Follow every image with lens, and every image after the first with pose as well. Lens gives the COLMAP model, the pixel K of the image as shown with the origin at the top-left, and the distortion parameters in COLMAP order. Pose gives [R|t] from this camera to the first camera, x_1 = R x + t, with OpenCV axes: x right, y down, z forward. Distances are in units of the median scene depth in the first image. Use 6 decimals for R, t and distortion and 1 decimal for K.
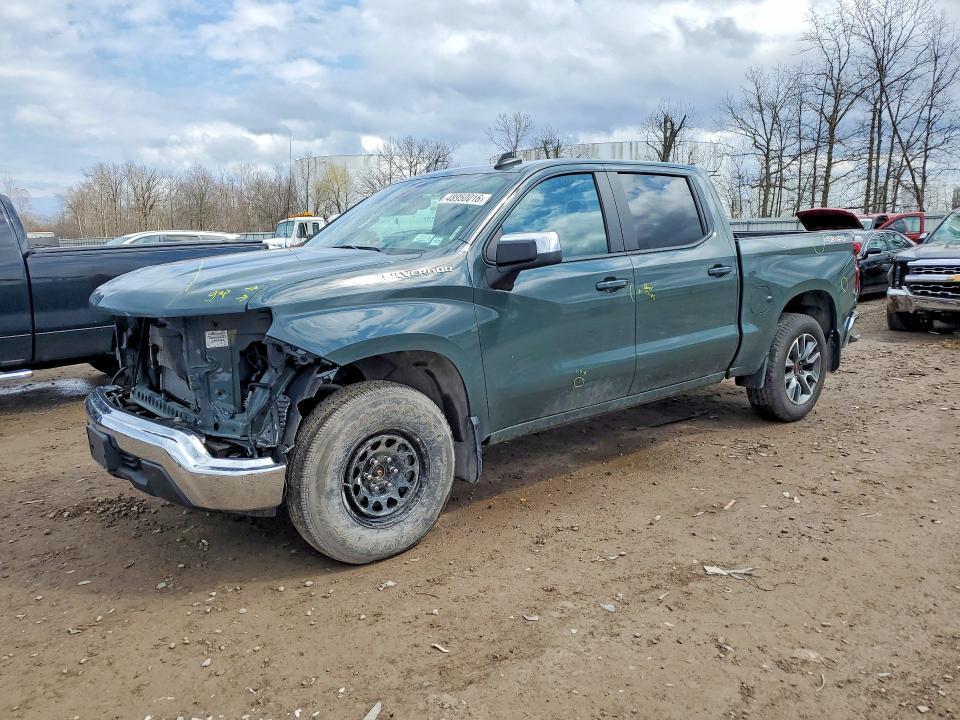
lens RADIAL K [[665.9, 0, 480.0], [0, 665.9, 360.0], [0, 0, 1]] dist [0.050154, -0.040548]
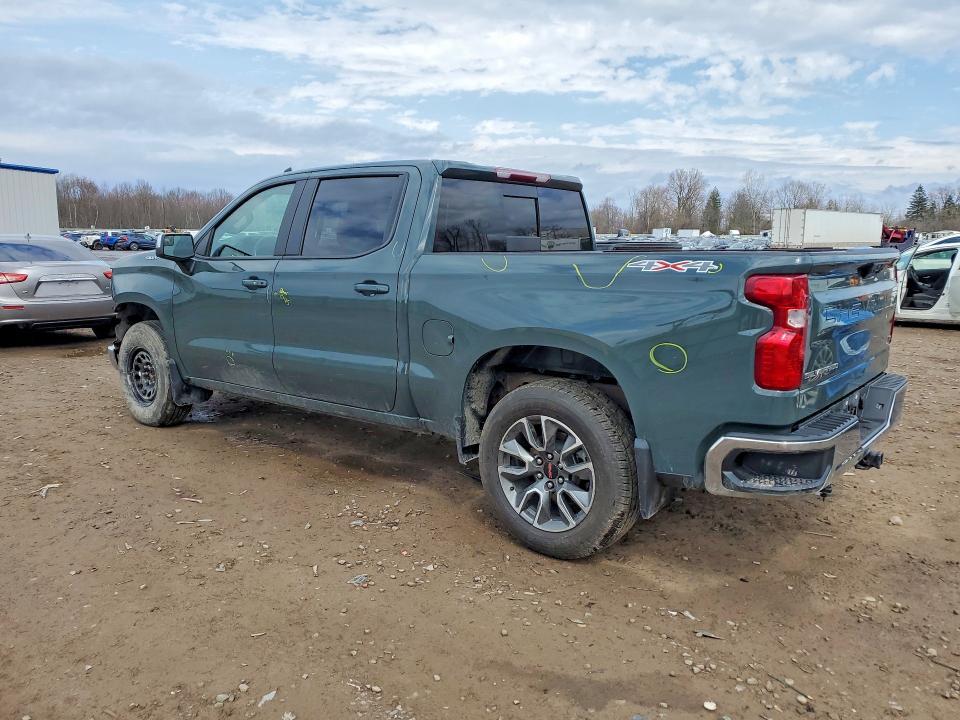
lens RADIAL K [[665.9, 0, 480.0], [0, 665.9, 360.0], [0, 0, 1]] dist [0.050154, -0.040548]
pose [[0.284753, 0.188995, -0.939786, 1.386913], [-0.188560, 0.972262, 0.138392, -0.215090], [0.939873, 0.137799, 0.312491, 1.028529]]
